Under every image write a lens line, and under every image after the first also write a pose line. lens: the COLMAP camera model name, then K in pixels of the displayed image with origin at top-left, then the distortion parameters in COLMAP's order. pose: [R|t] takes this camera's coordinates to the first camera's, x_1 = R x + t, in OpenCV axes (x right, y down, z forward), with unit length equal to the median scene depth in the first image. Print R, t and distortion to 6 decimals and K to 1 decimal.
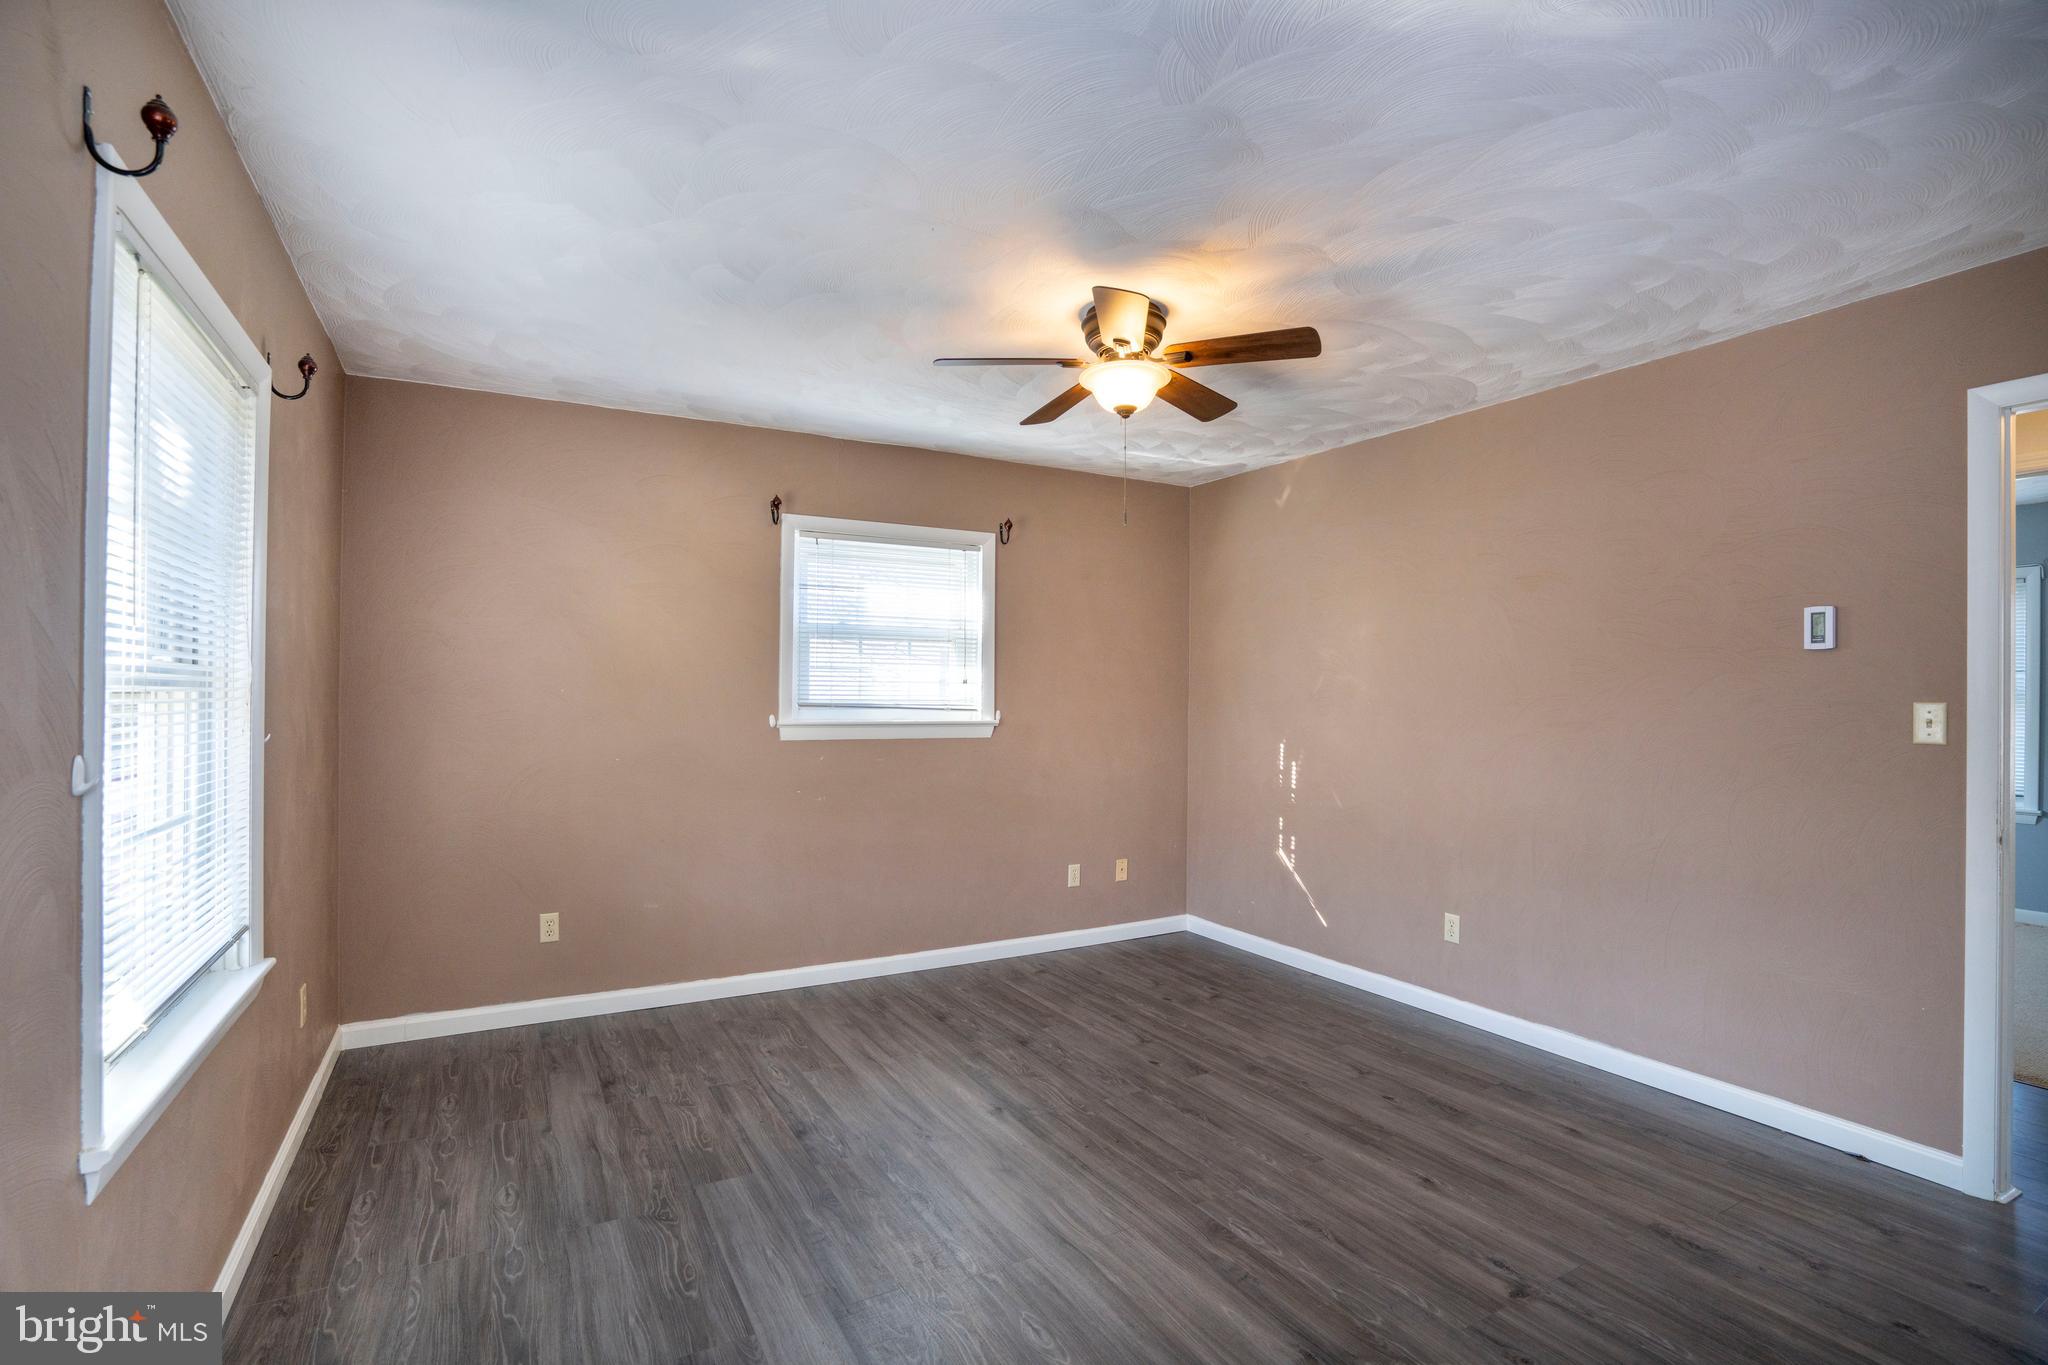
lens RADIAL K [[944.7, 0, 1019.3], [0, 944.7, 688.6], [0, 0, 1]] dist [-0.068156, 0.027650]
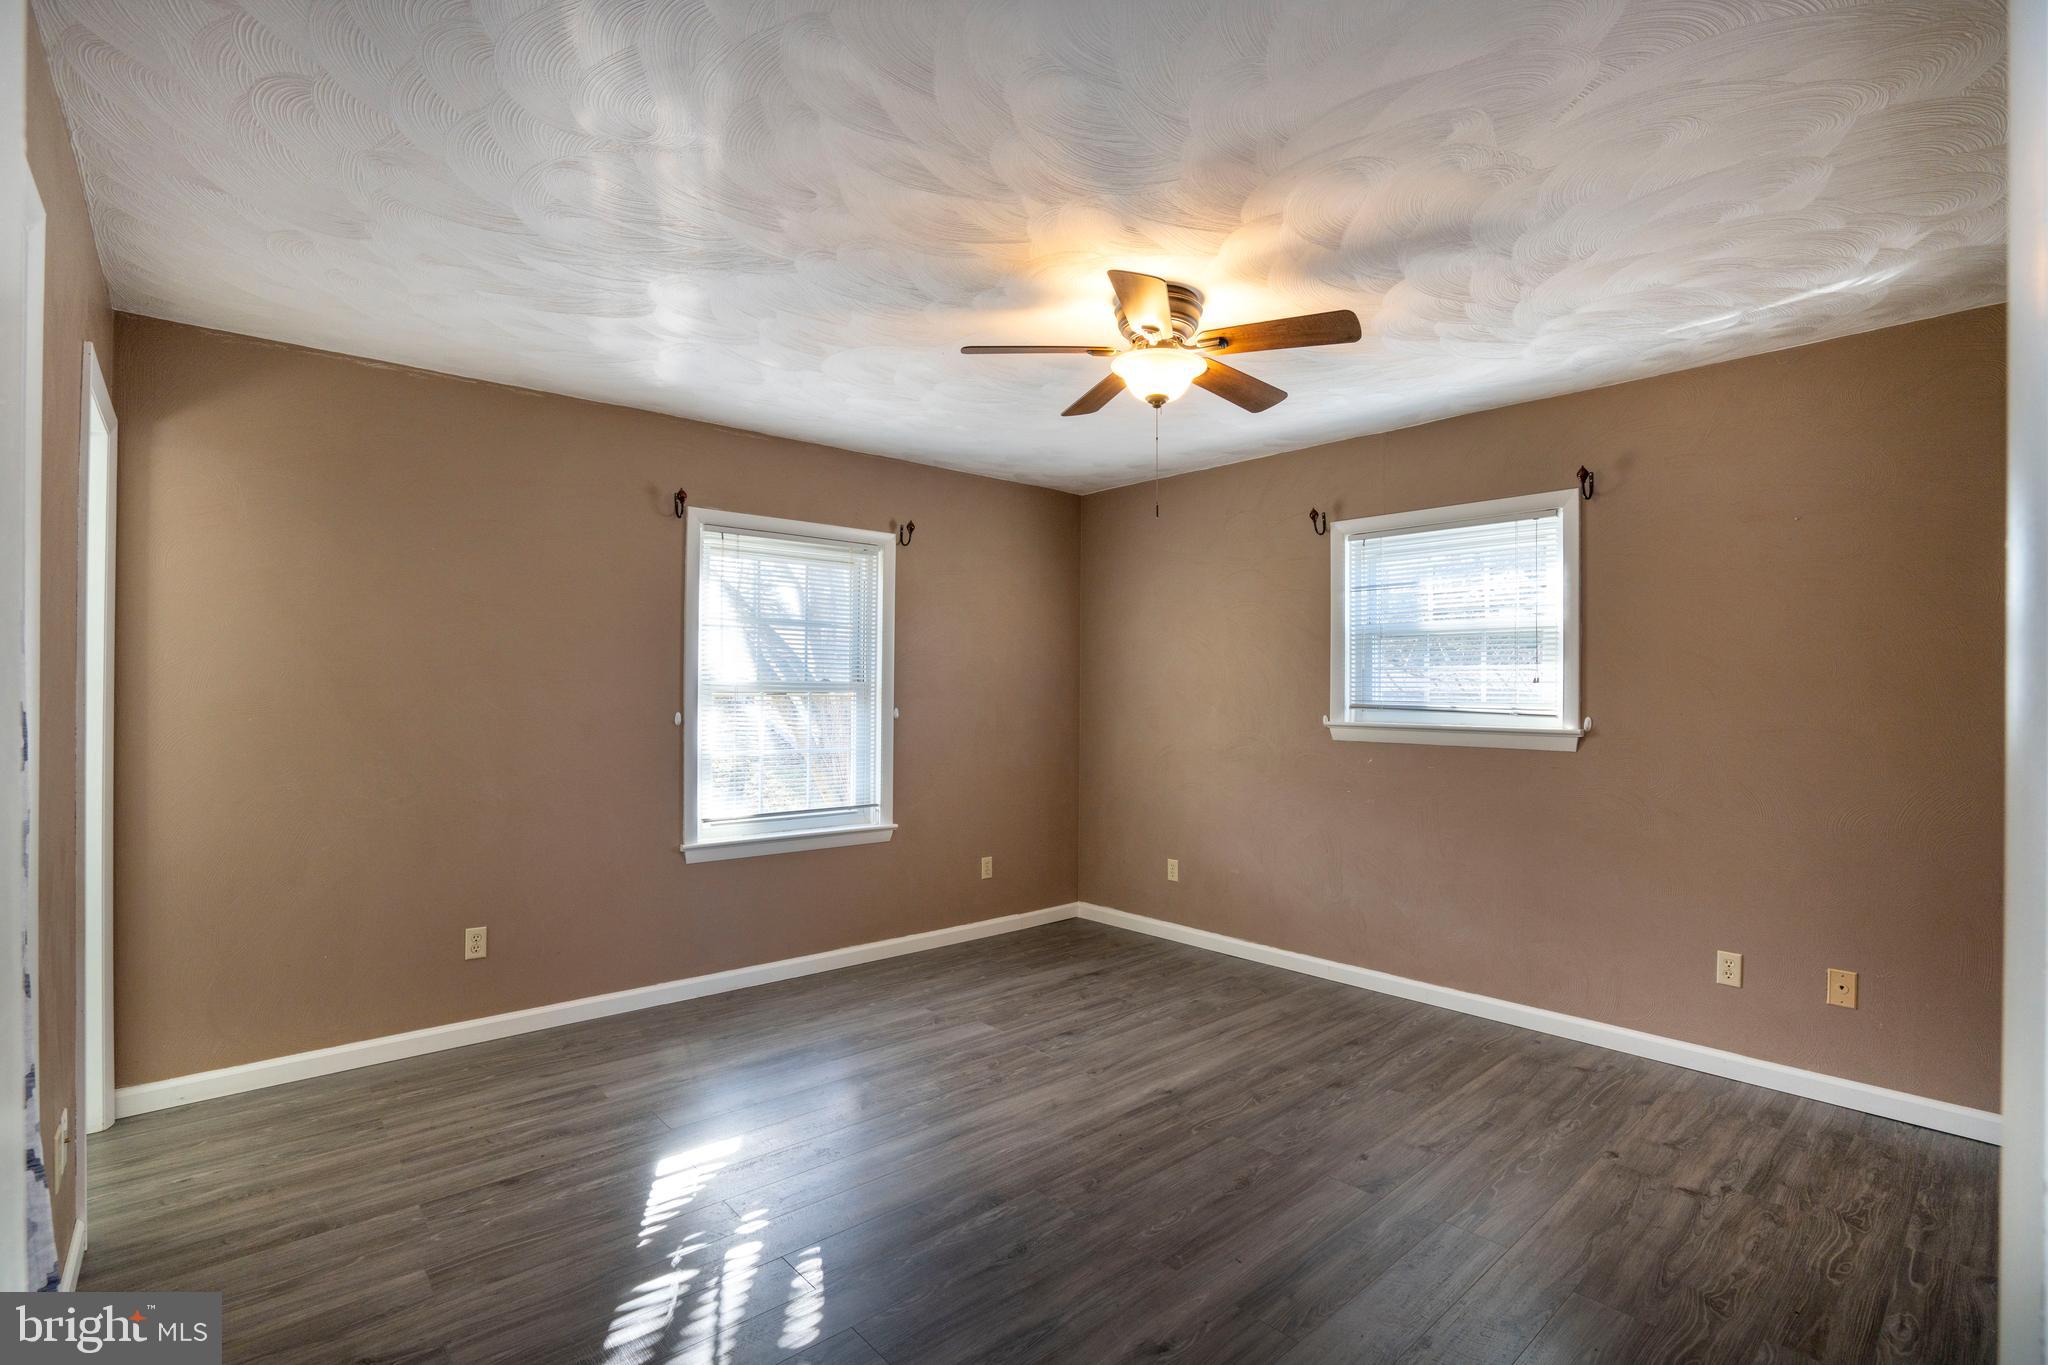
lens RADIAL K [[944.7, 0, 1019.3], [0, 944.7, 688.6], [0, 0, 1]] dist [-0.068156, 0.027650]
pose [[0.209269, -0.007784, -0.977827, 0.804996], [0.002505, 0.999969, -0.007424, 0.005662], [0.977855, -0.000896, 0.209283, 0.516120]]
